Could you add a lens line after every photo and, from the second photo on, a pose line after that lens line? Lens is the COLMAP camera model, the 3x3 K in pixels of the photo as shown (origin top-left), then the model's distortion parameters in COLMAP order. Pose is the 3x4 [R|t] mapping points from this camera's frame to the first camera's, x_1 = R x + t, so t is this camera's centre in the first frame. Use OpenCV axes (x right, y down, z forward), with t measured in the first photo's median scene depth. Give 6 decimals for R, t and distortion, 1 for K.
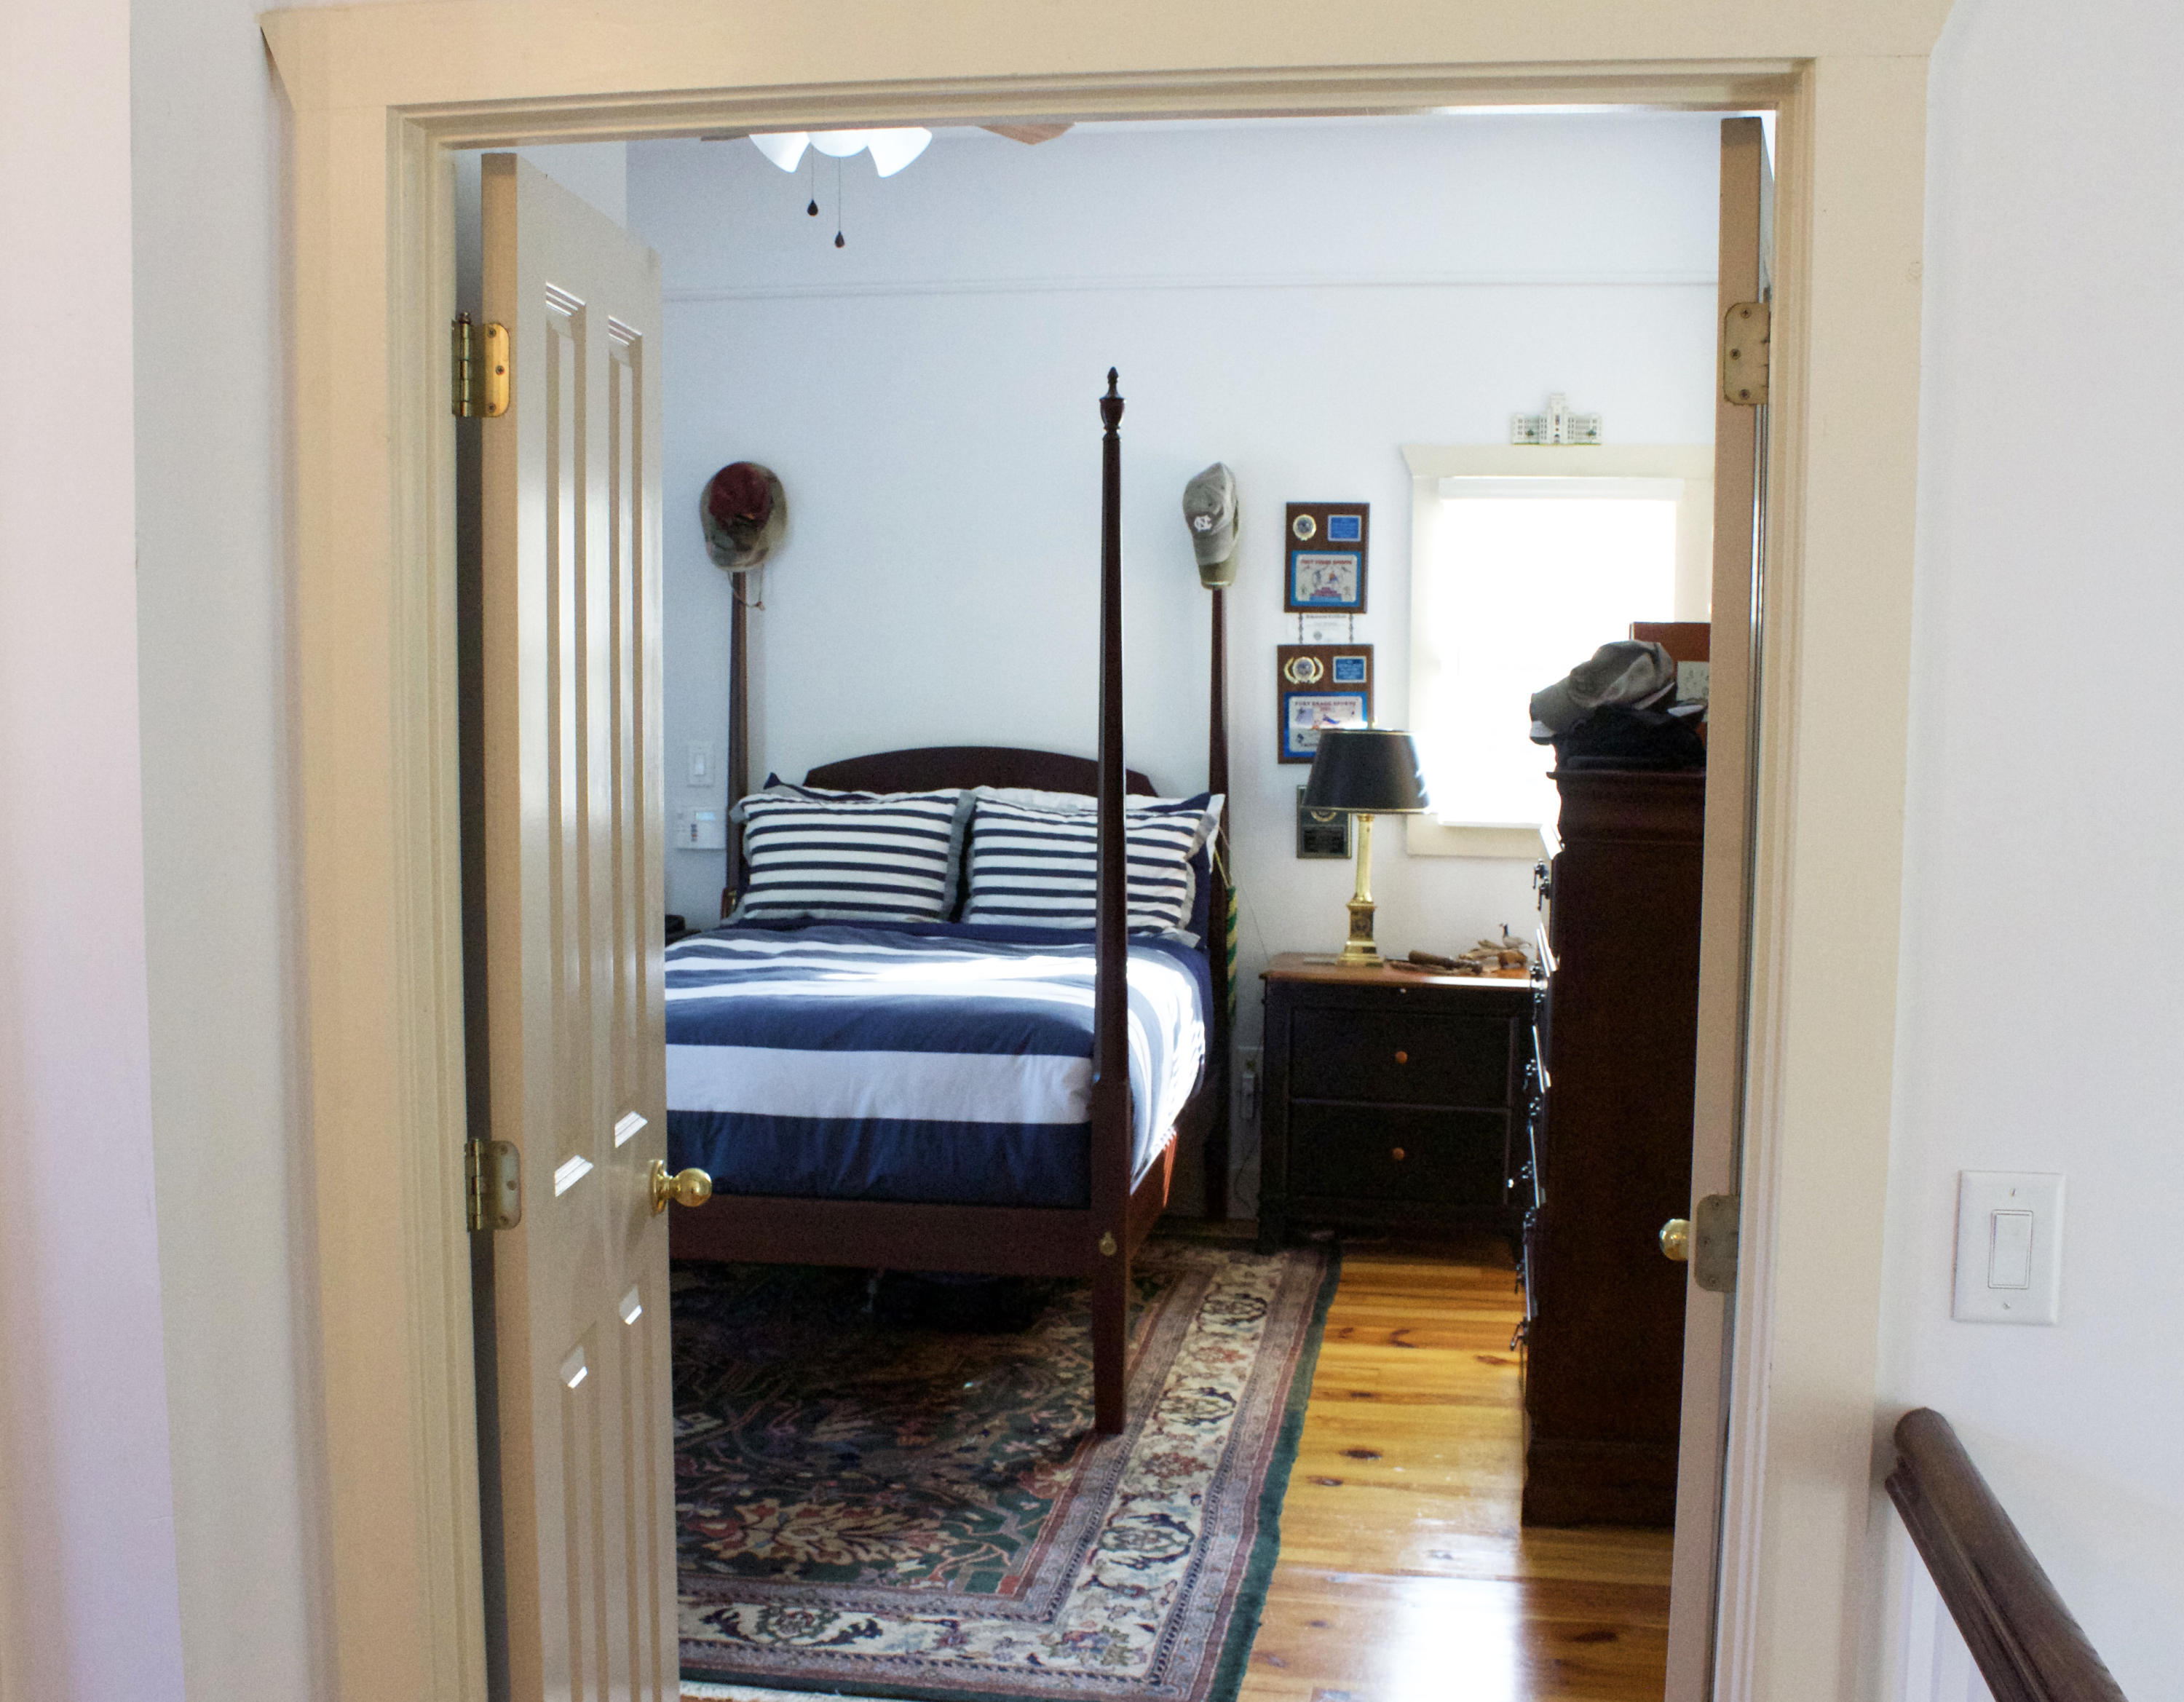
lens RADIAL K [[2067.4, 0, 1092.0], [0, 2067.4, 851.0], [0, 0, 1]] dist [-0.101113, -0.000136]
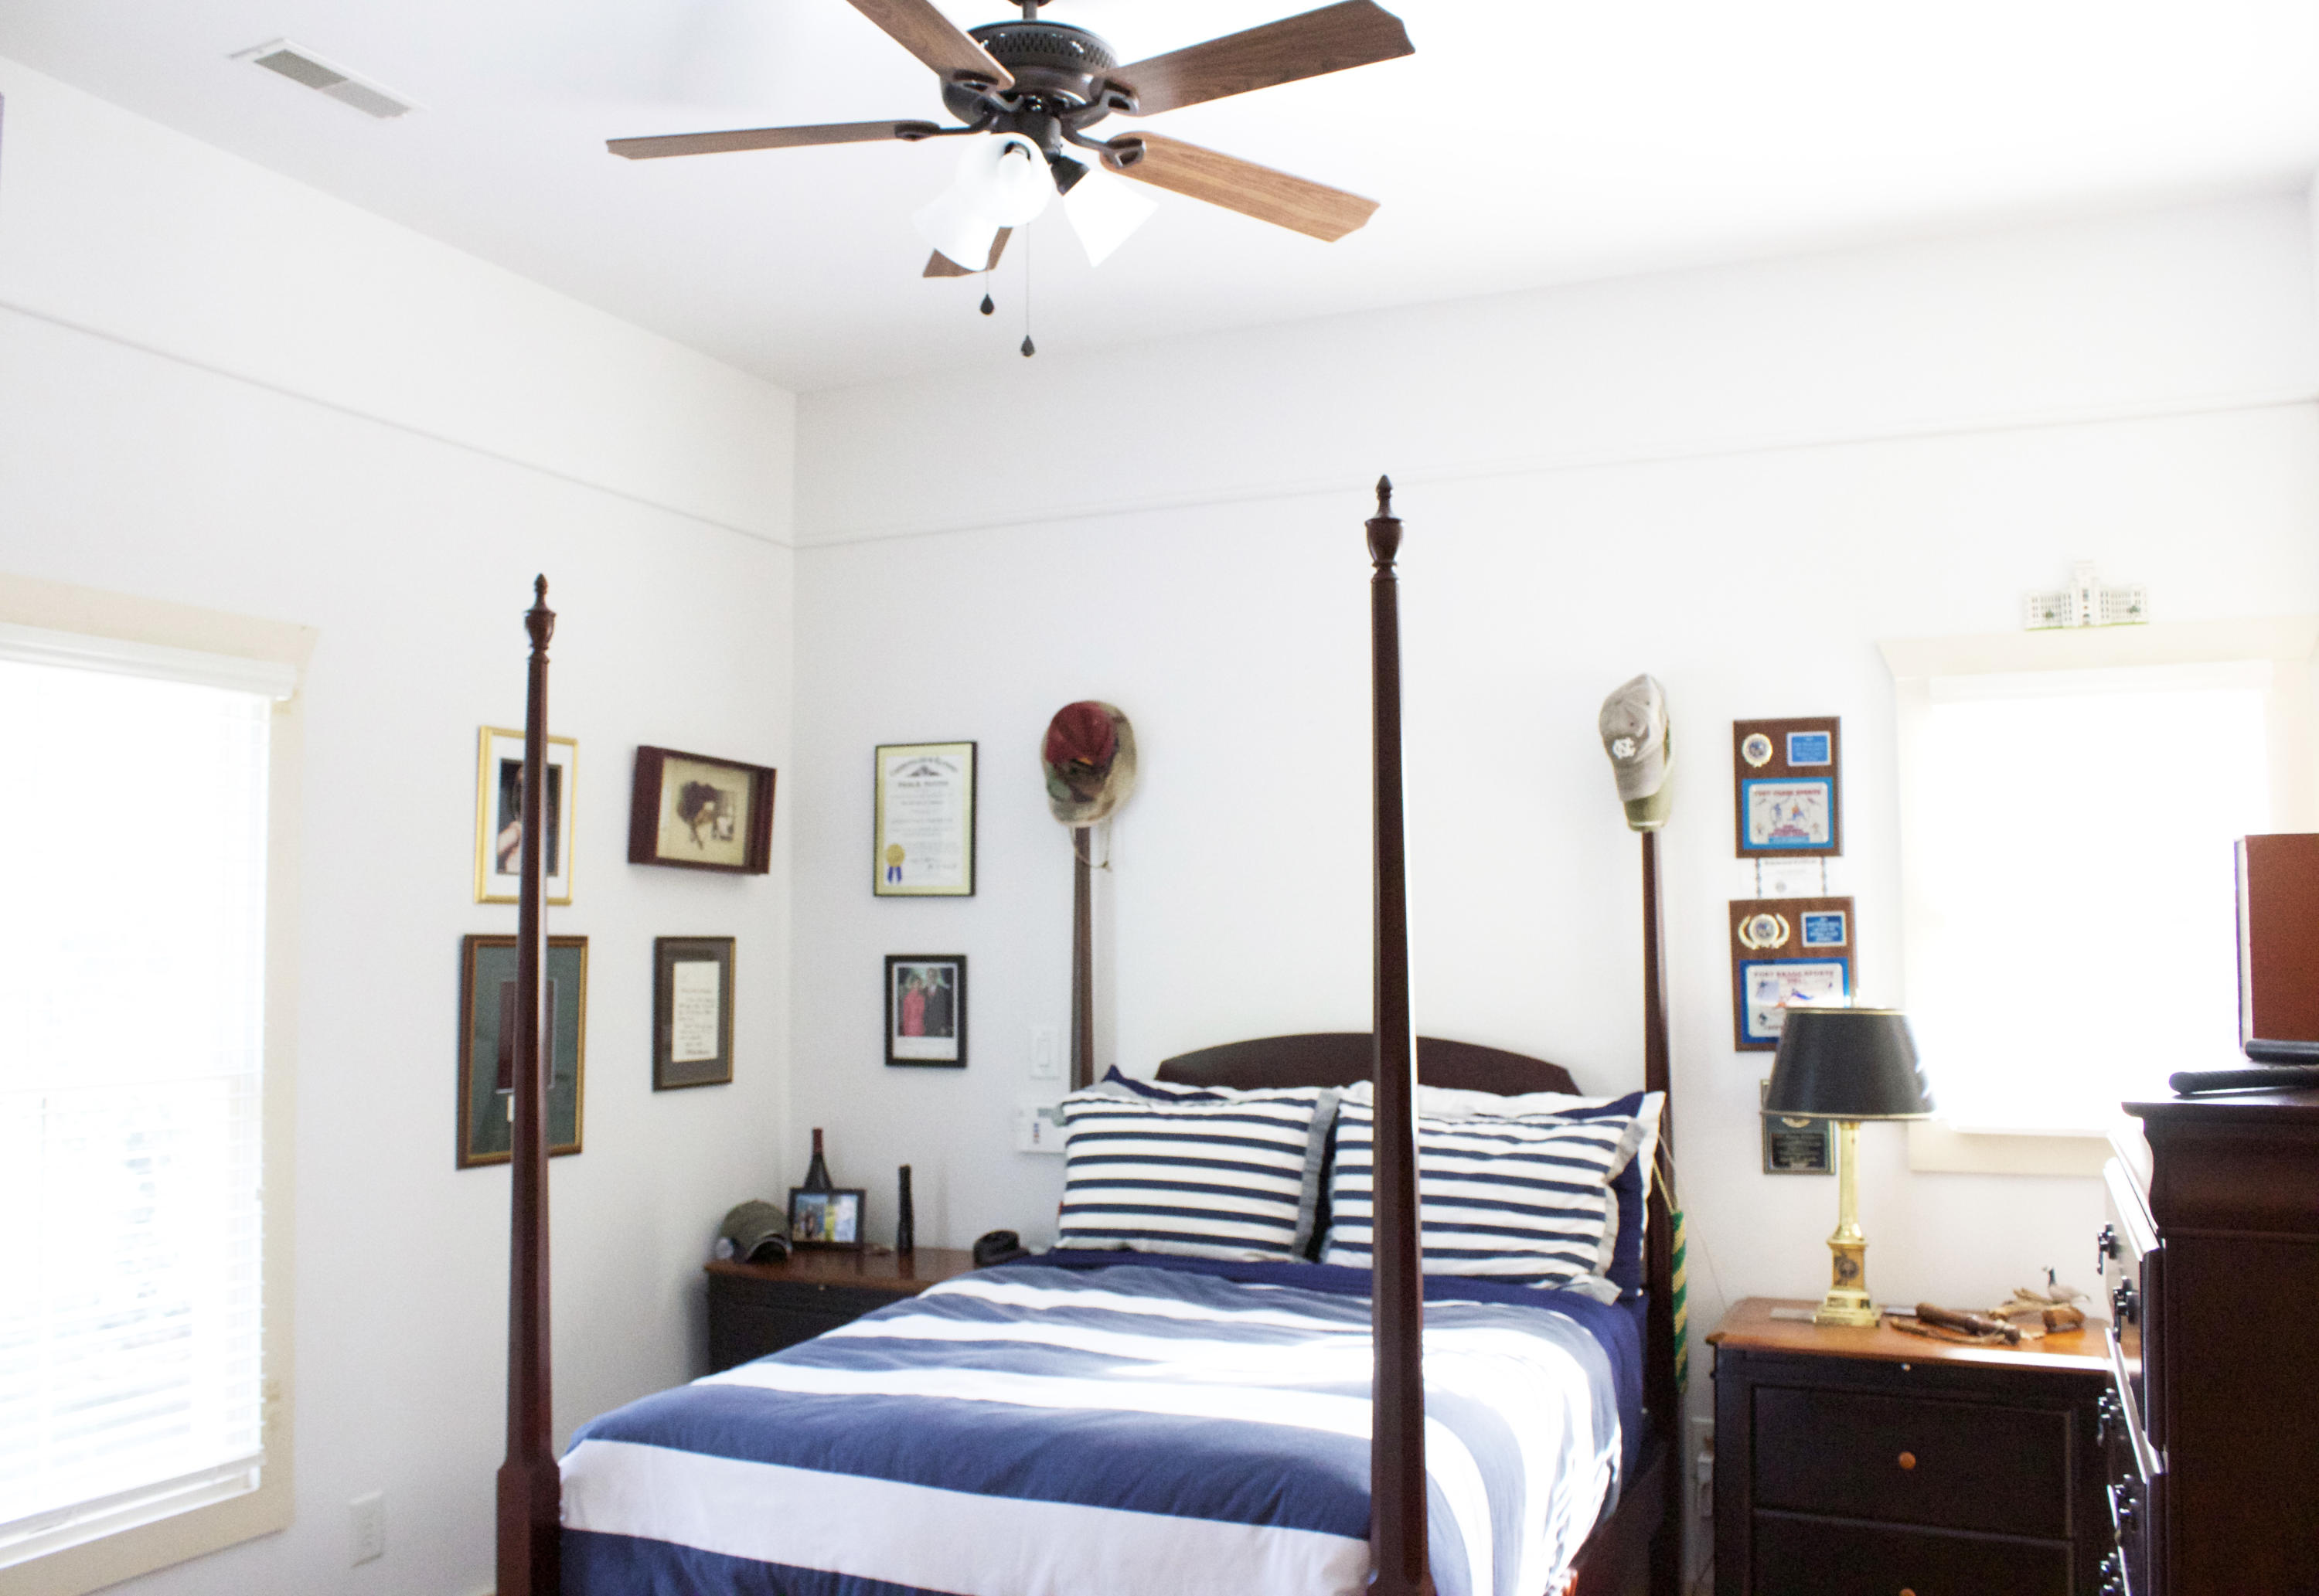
lens RADIAL K [[1936.6, 0, 1159.5], [0, 1936.6, 798.0], [0, 0, 1]] dist [-0.167817, 0.175477]
pose [[0.971930, -0.029556, -0.233406, 0.051117], [-0.008733, 0.986862, -0.161329, -0.019504], [0.235107, 0.158839, 0.958903, 0.251666]]
